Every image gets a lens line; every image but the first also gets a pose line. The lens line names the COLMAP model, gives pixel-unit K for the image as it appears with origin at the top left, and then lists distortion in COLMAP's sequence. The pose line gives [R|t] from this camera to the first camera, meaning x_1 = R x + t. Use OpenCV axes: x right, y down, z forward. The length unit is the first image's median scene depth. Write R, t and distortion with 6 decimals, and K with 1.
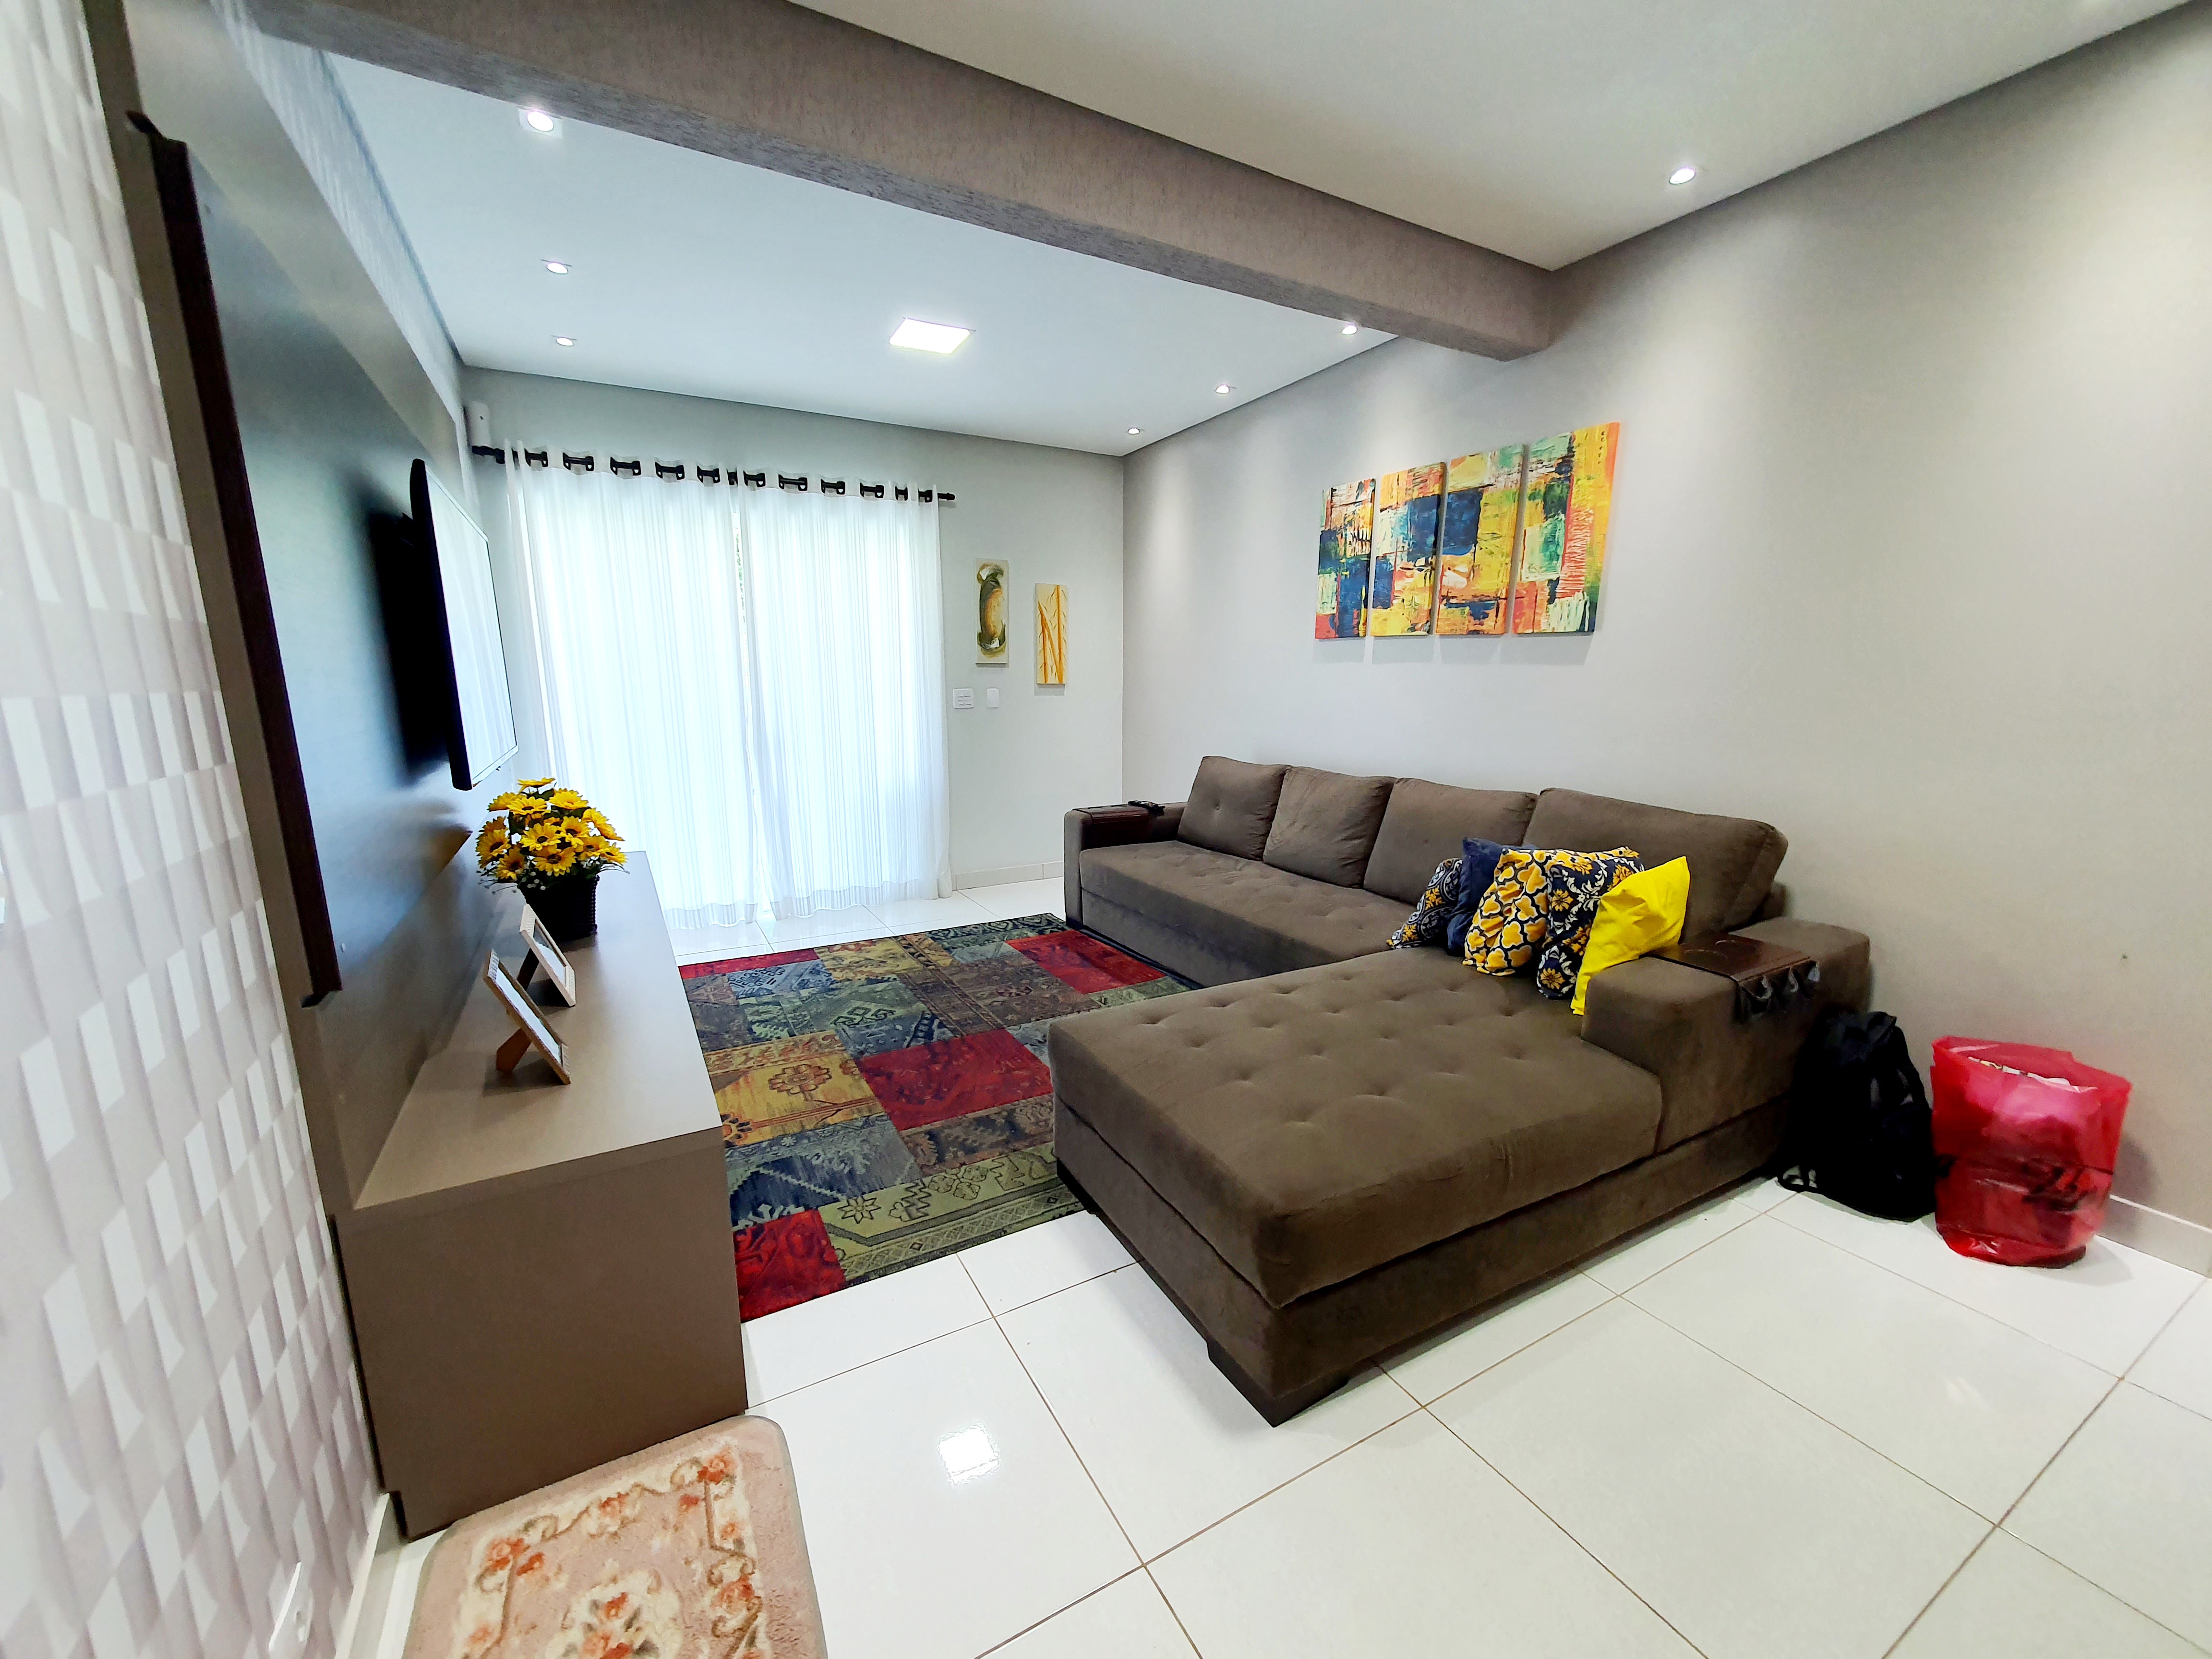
lens RADIAL K [[873.9, 0, 1100.6], [0, 873.9, 842.0], [0, 0, 1]] dist [0.000861, 0.000390]
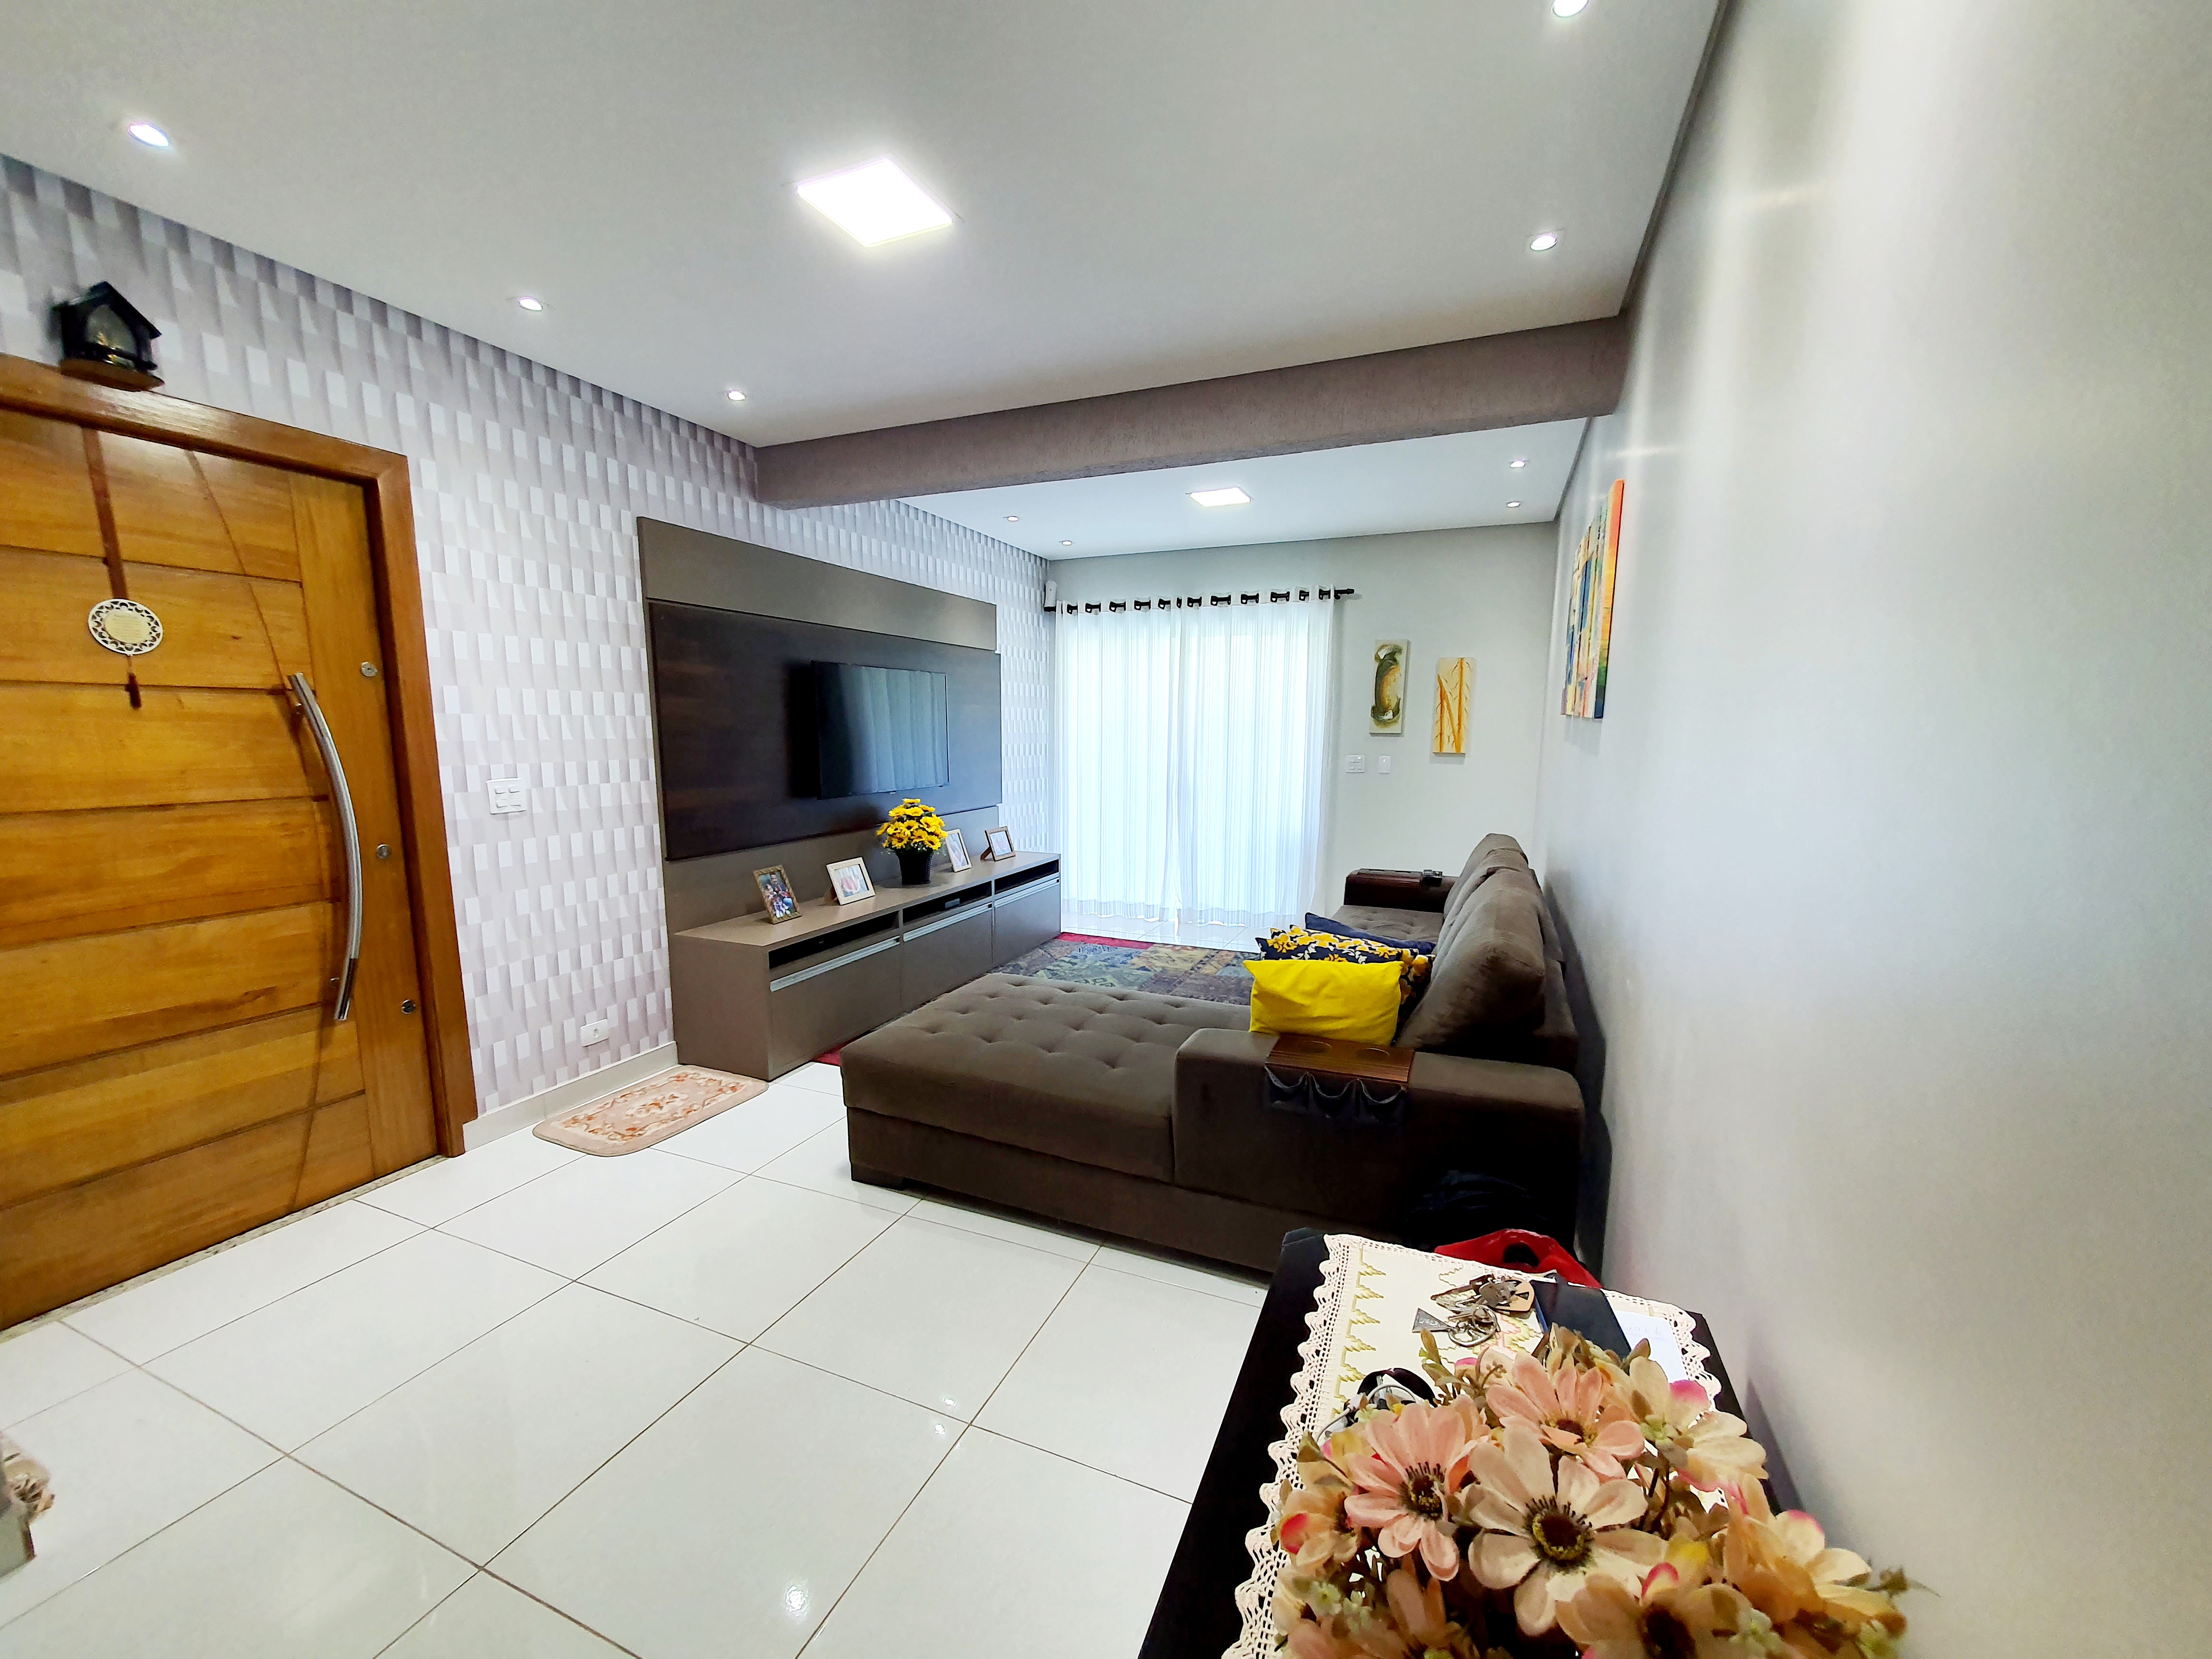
lens RADIAL K [[873.9, 0, 1105.6], [0, 873.9, 837.5], [0, 0, 1]] dist [0.000861, 0.000390]
pose [[0.617214, 0.103902, -0.779905, 0.635983], [-0.151024, 0.988455, 0.012166, -0.042802], [0.772165, 0.110276, 0.625780, 0.070729]]
